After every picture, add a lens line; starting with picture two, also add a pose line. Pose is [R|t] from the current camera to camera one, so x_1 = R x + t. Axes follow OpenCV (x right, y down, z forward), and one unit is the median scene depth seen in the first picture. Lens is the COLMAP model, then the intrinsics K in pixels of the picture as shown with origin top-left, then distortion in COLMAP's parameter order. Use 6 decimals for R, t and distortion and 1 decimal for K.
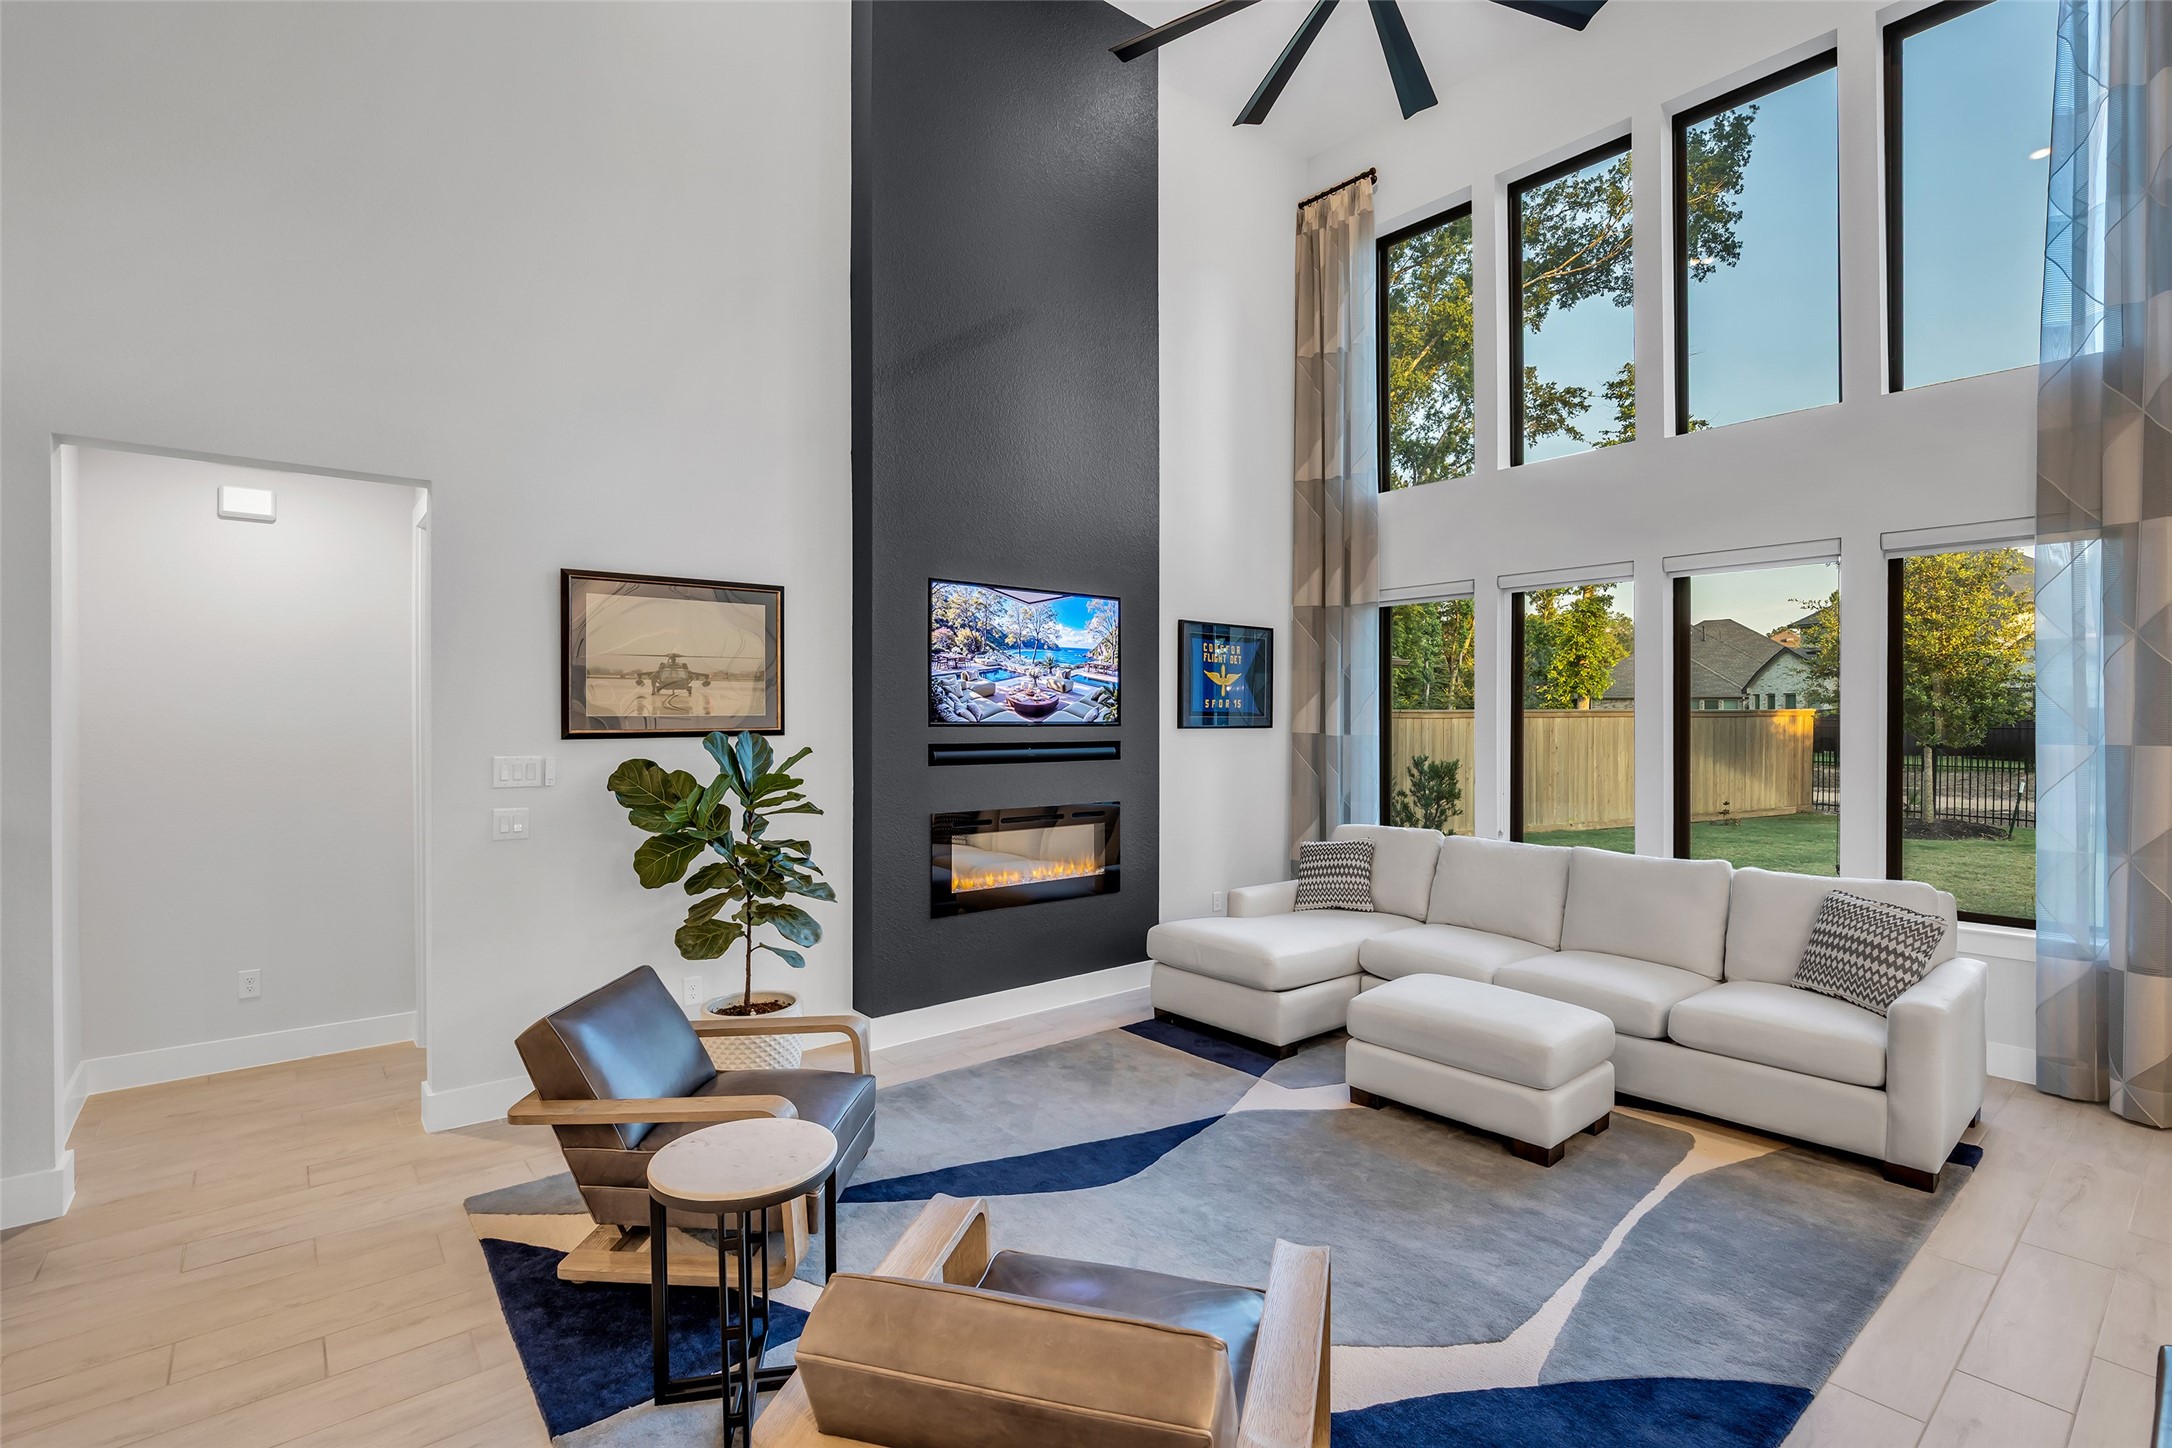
lens RADIAL K [[1008.0, 0, 1078.3], [0, 1008.0, 721.7], [0, 0, 1]] dist [-0.012933, 0.003042]
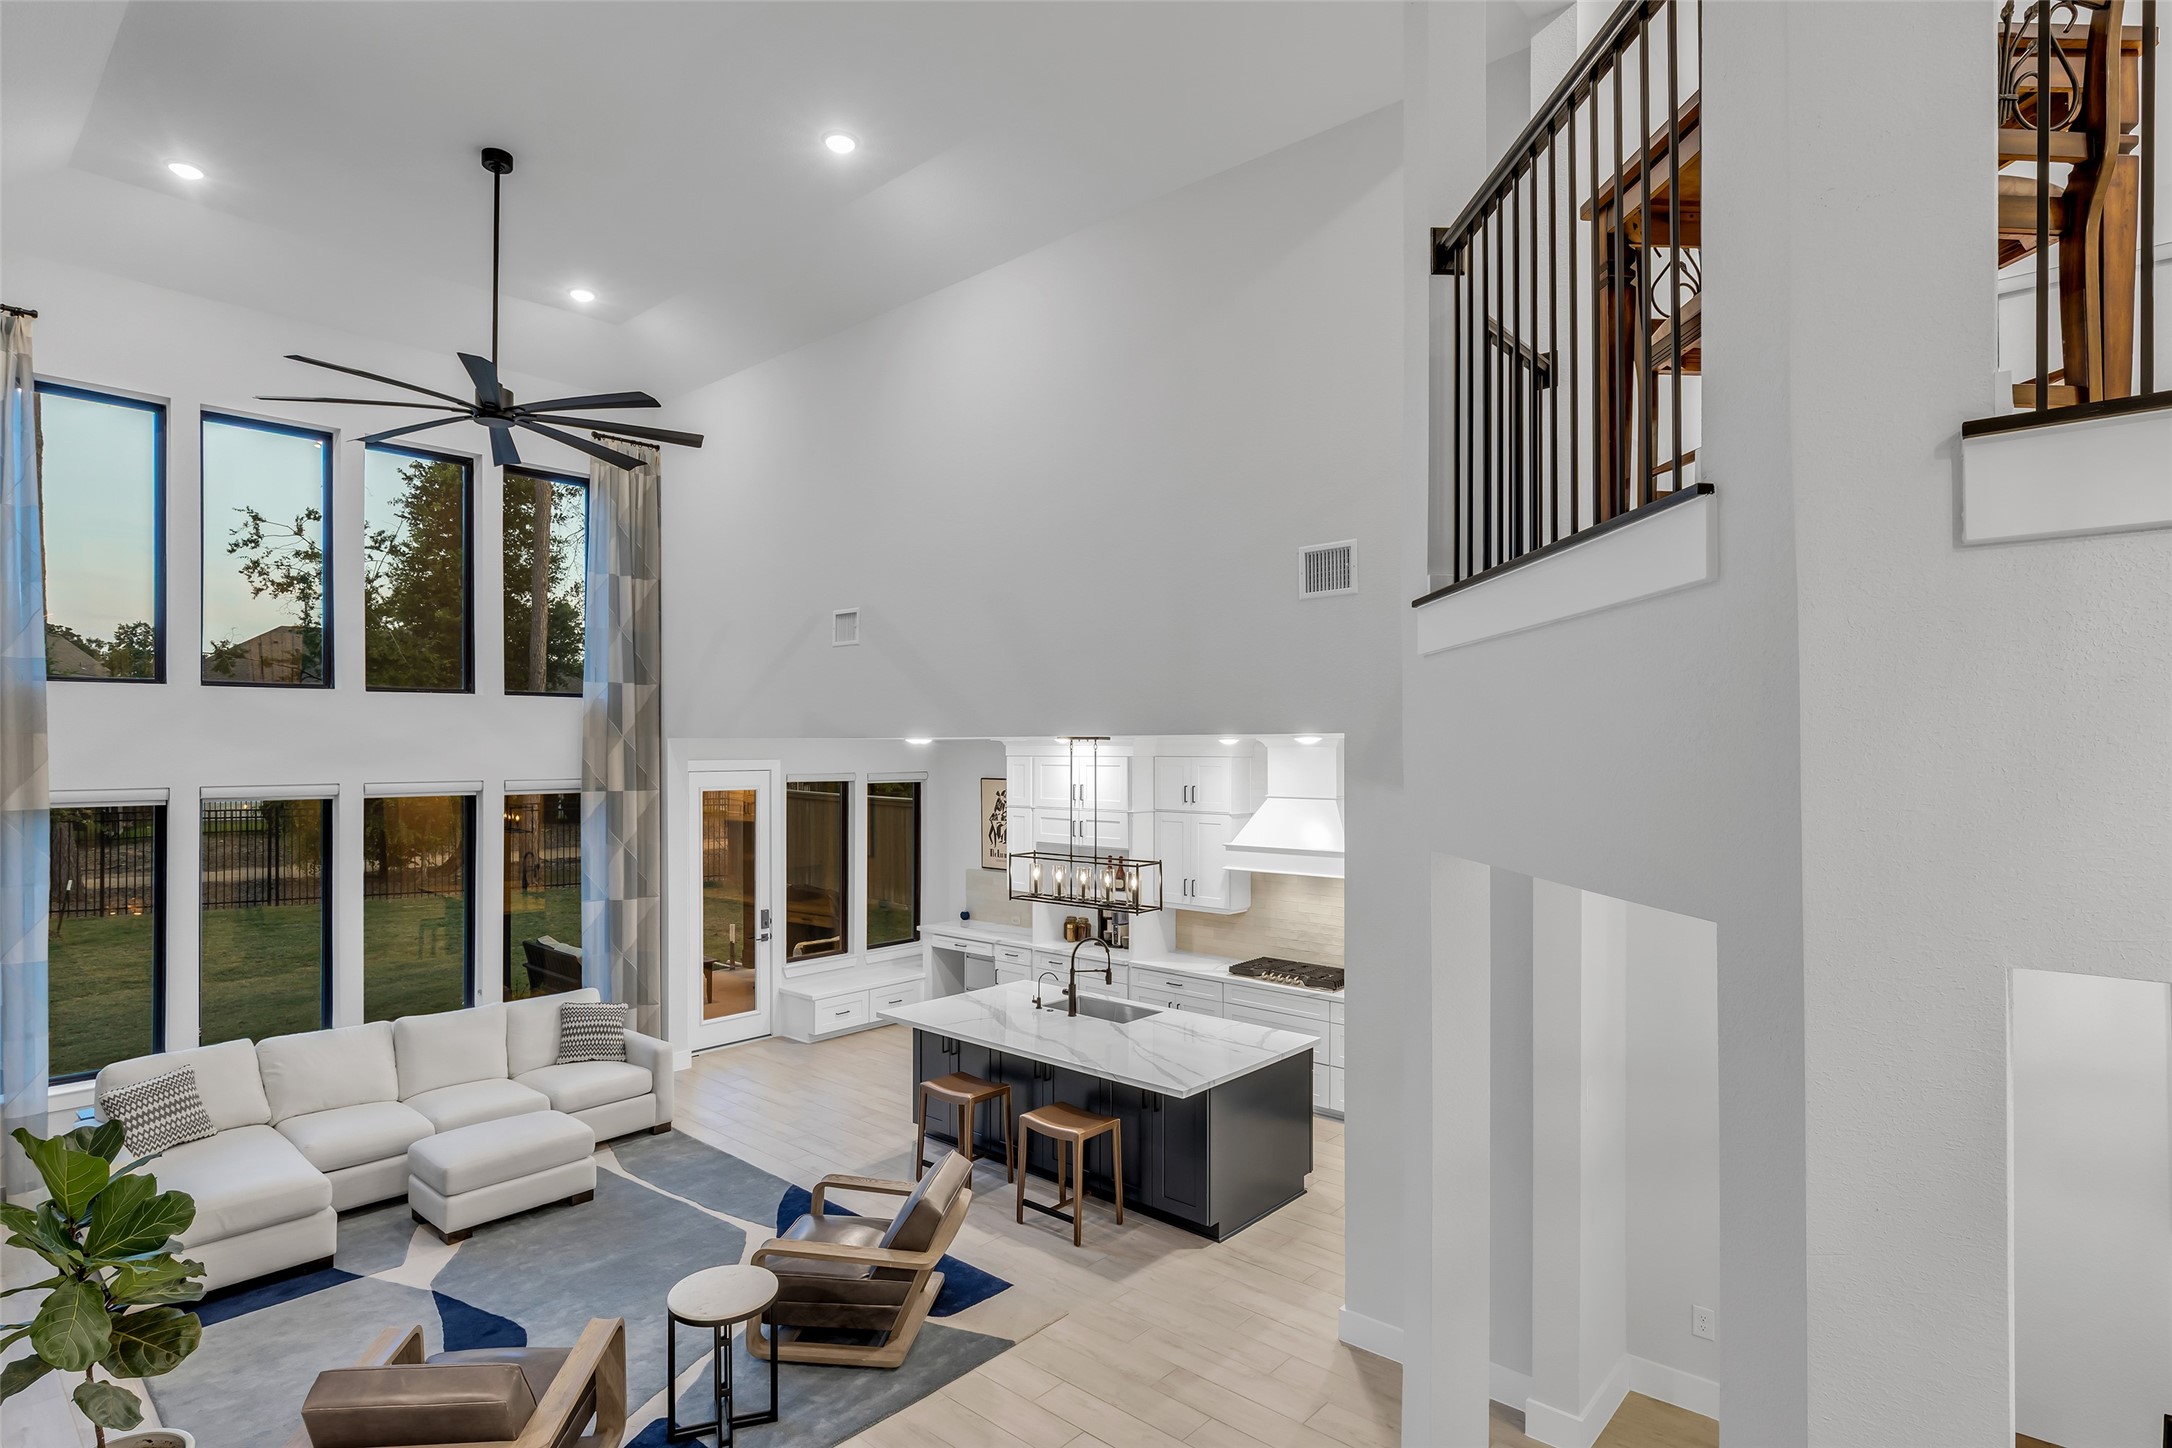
lens RADIAL K [[1130.1, 0, 1084.2], [0, 1130.1, 737.5], [0, 0, 1]] dist [-0.002167, -0.000177]
pose [[-0.156424, 0.005797, 0.987673, -1.075090], [0.003082, 0.999981, -0.005381, -0.227479], [-0.987685, 0.002202, -0.156439, 0.319603]]
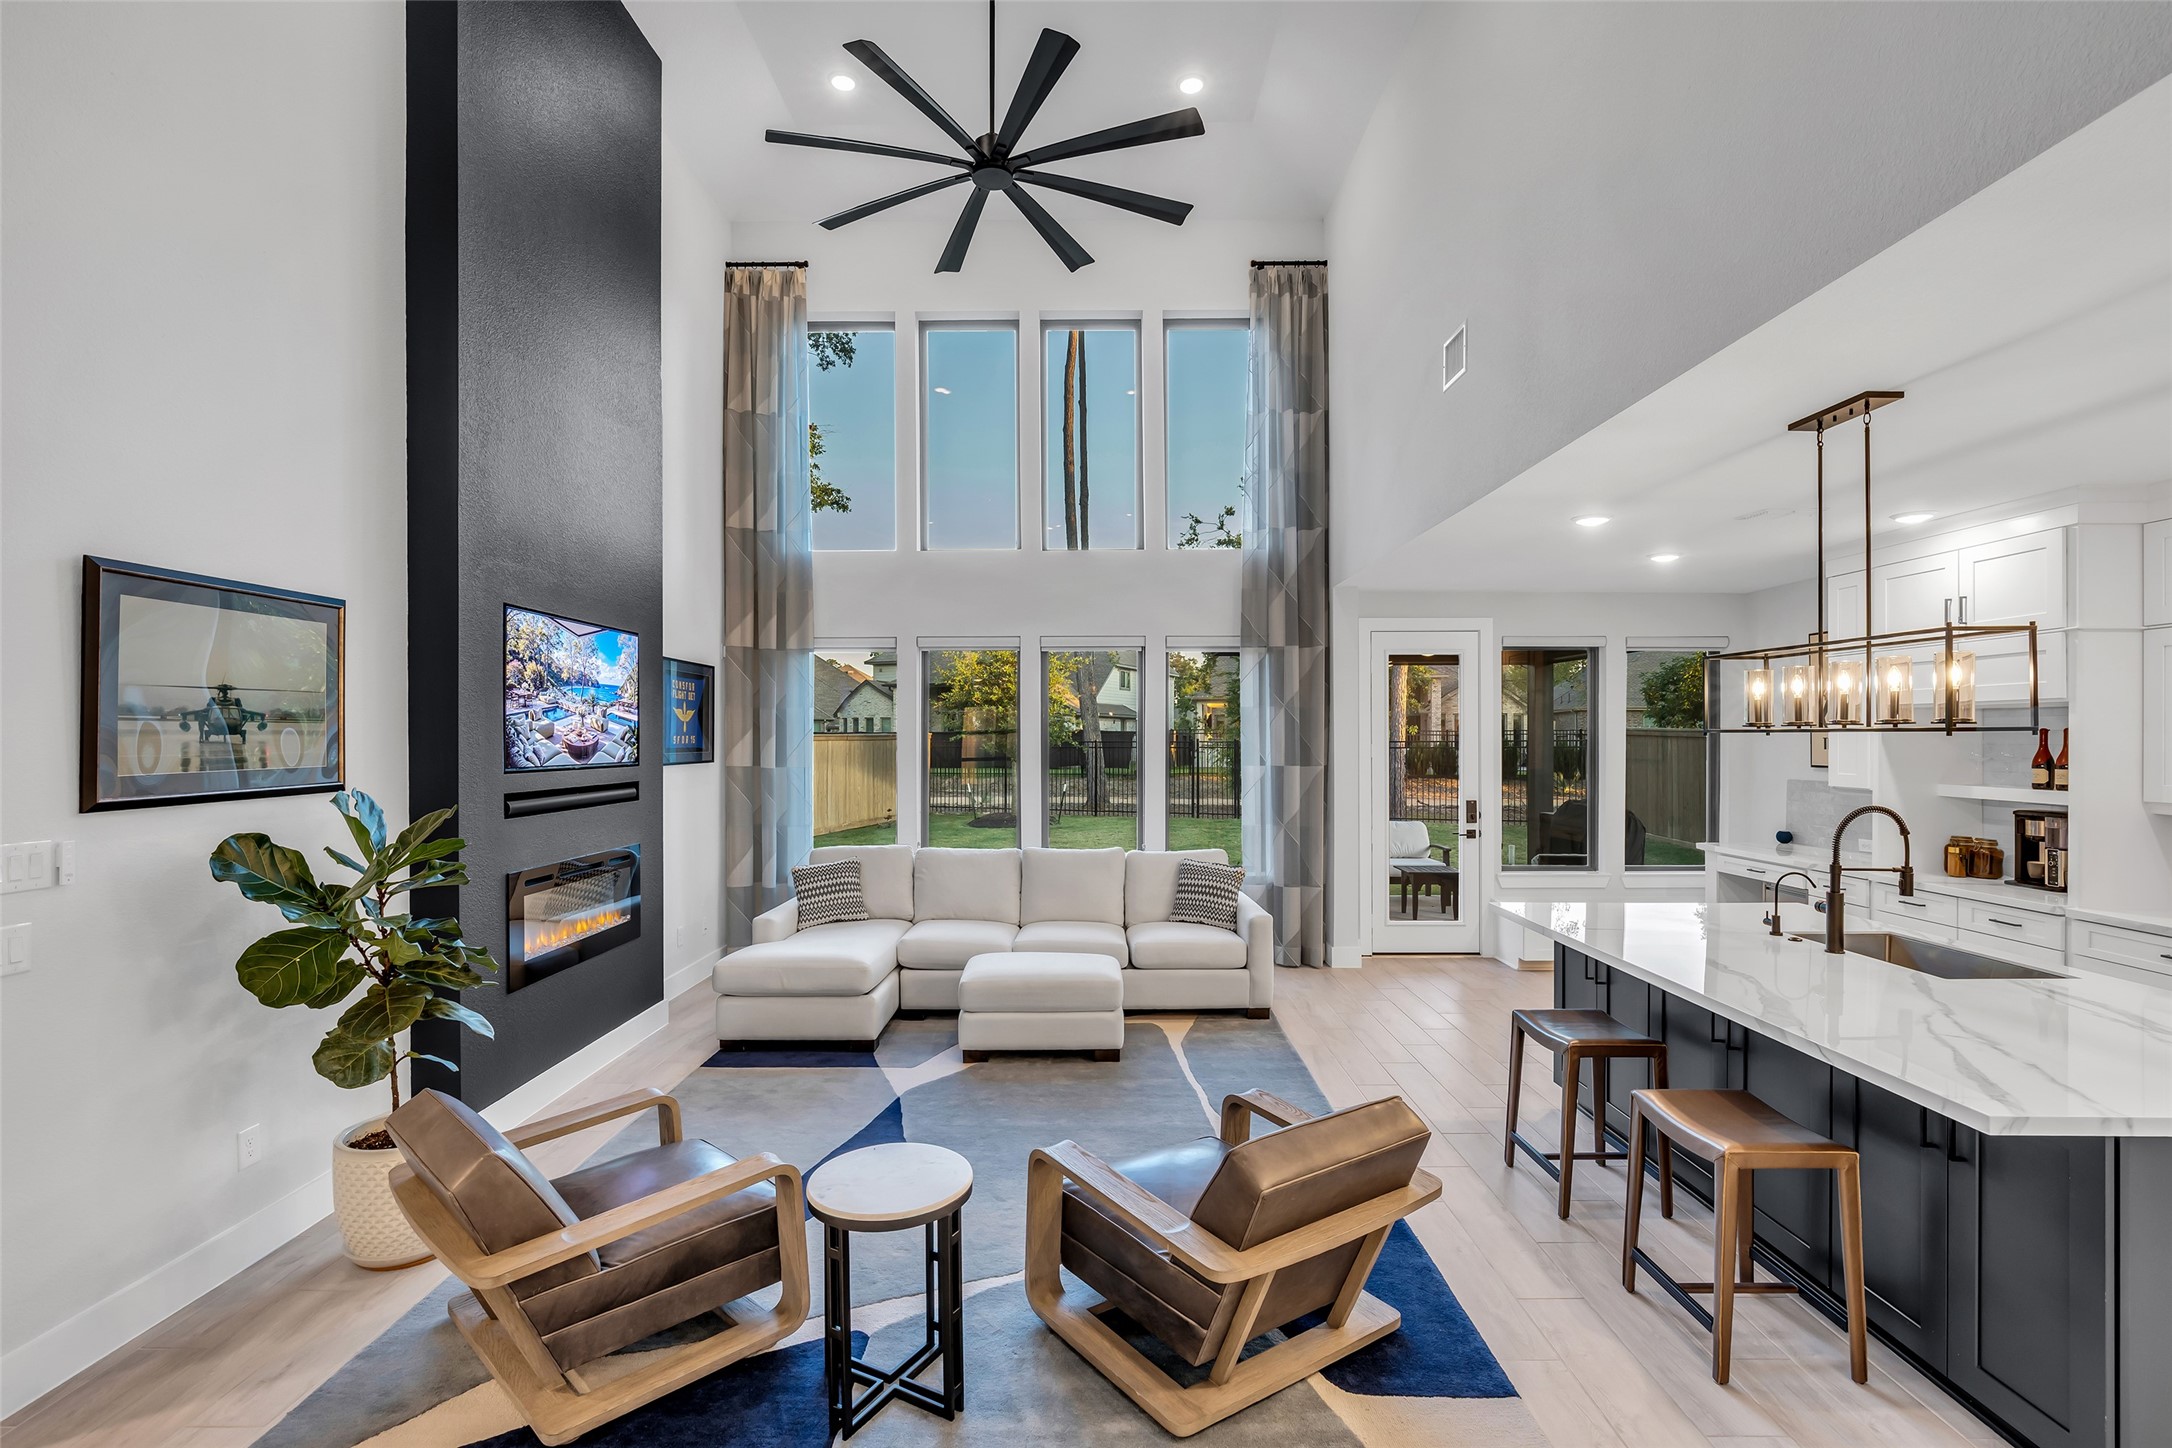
lens RADIAL K [[1008.0, 0, 1072.4], [0, 1008.0, 739.6], [0, 0, 1]] dist [-0.012933, 0.003042]
pose [[0.642377, -0.004007, 0.766378, -0.488191], [0.003609, 0.999991, 0.002203, -0.024232], [-0.766380, 0.001351, 0.642386, 0.065741]]
